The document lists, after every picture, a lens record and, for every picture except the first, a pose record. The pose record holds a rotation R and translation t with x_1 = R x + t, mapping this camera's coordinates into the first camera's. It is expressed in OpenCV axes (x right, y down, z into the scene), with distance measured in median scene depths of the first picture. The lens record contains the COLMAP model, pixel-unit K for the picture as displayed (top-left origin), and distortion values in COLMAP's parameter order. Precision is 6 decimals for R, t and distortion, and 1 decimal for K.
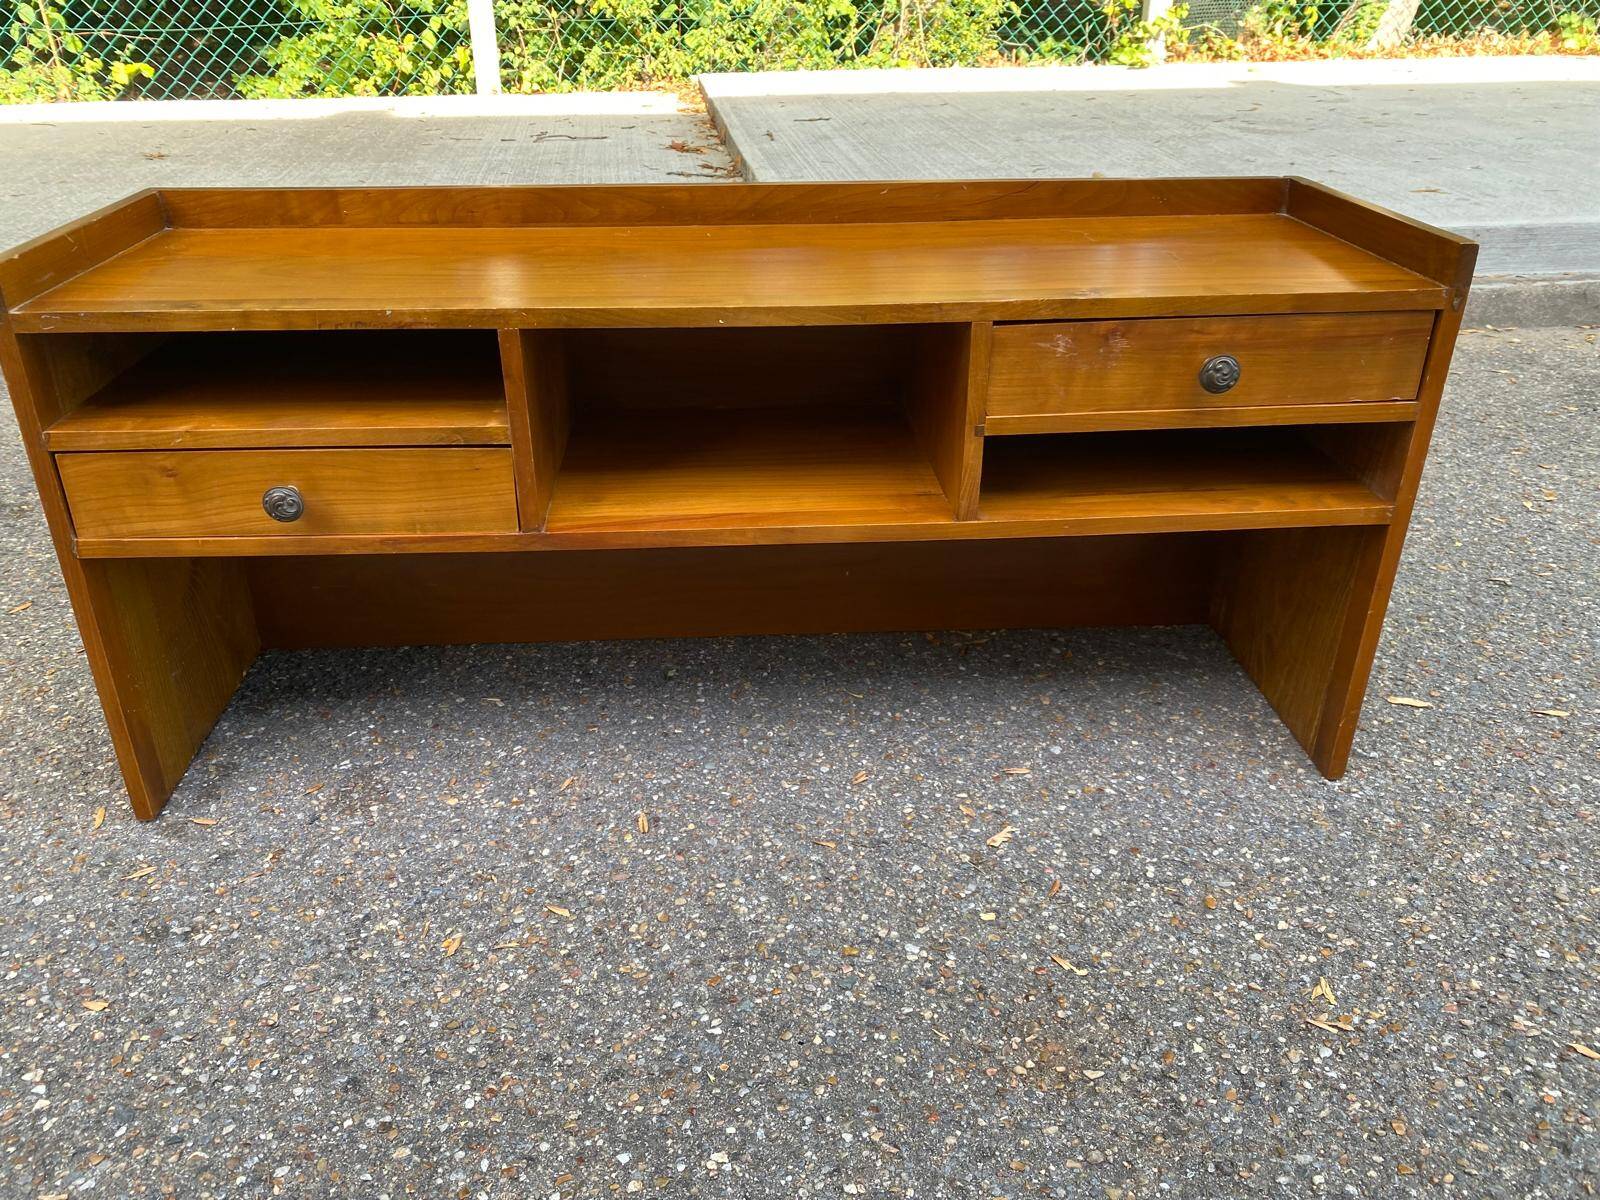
lens RADIAL K [[1236.5, 0, 781.3], [0, 1236.5, 568.9], [0, 0, 1]] dist [0.016807, -0.017444]
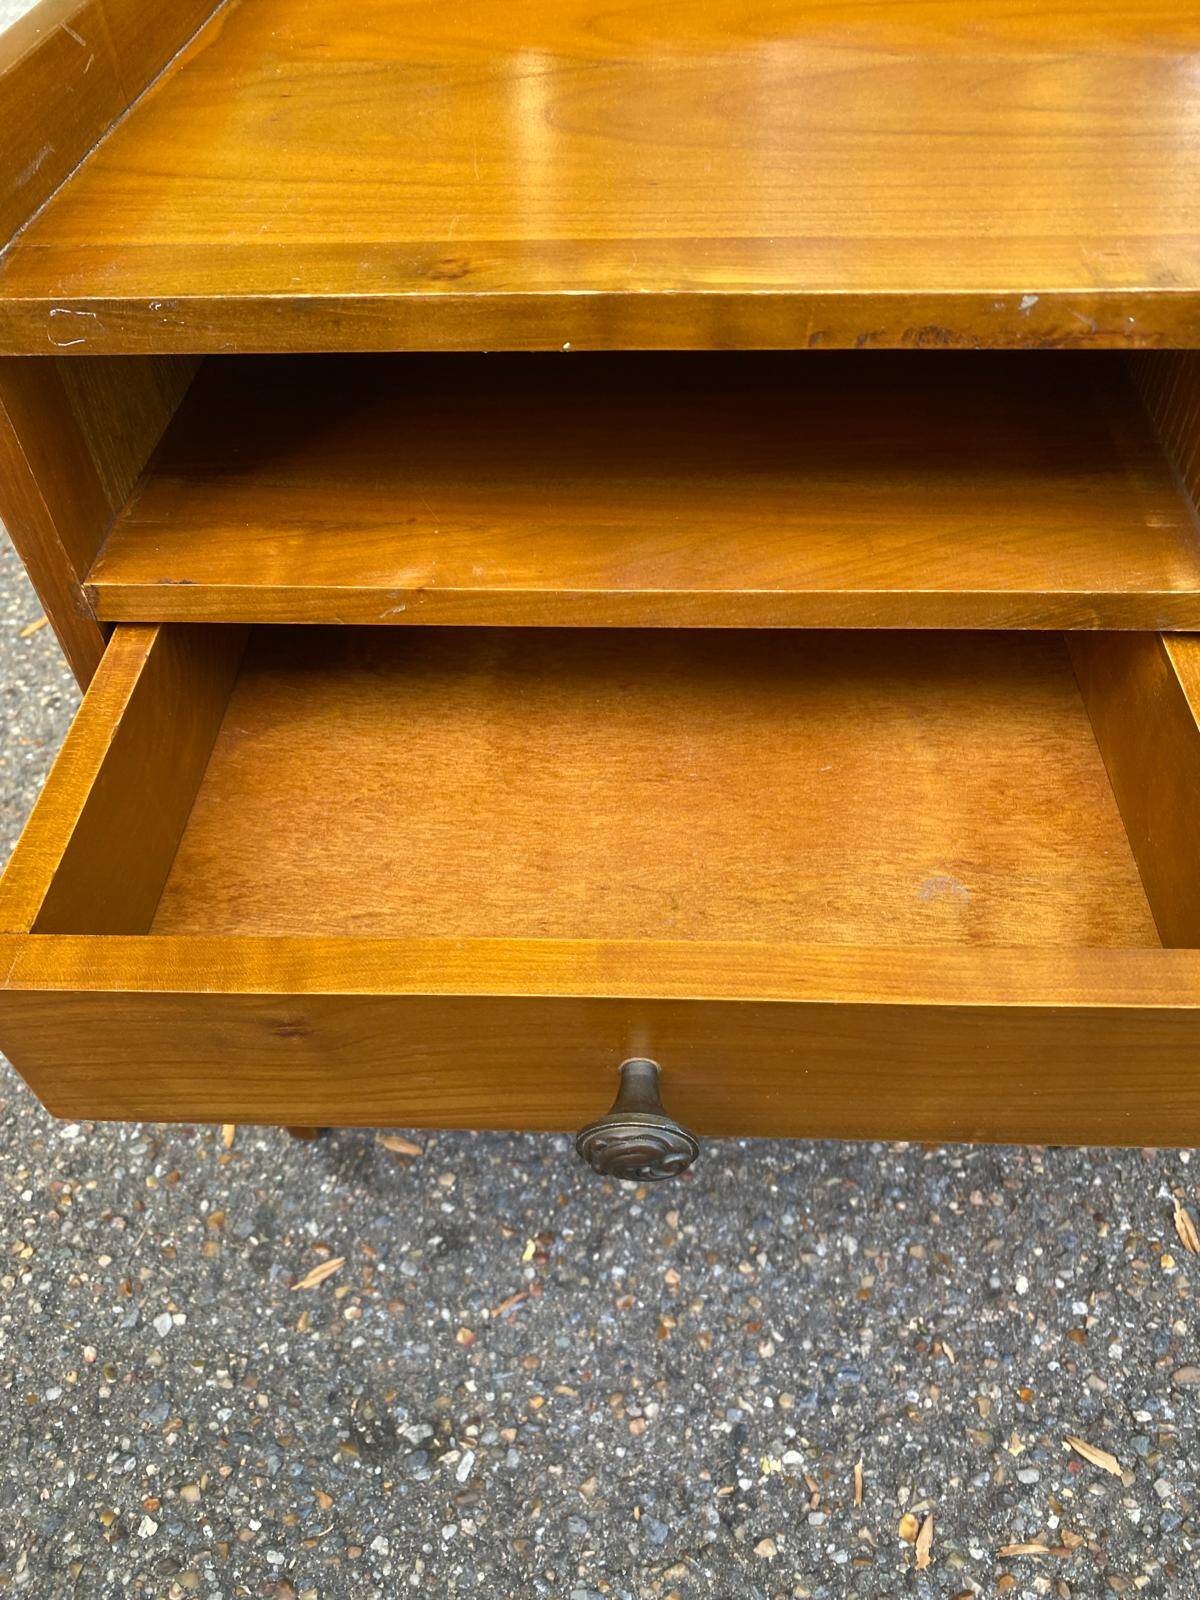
lens RADIAL K [[1236.5, 0, 604.7], [0, 1236.5, 774.4], [0, 0, 1]] dist [0.016807, -0.017444]
pose [[0.993187, 0.053273, -0.103643, -0.341810], [-0.015669, 0.942364, 0.334224, -0.173149], [0.115474, -0.330323, 0.936778, 0.557053]]
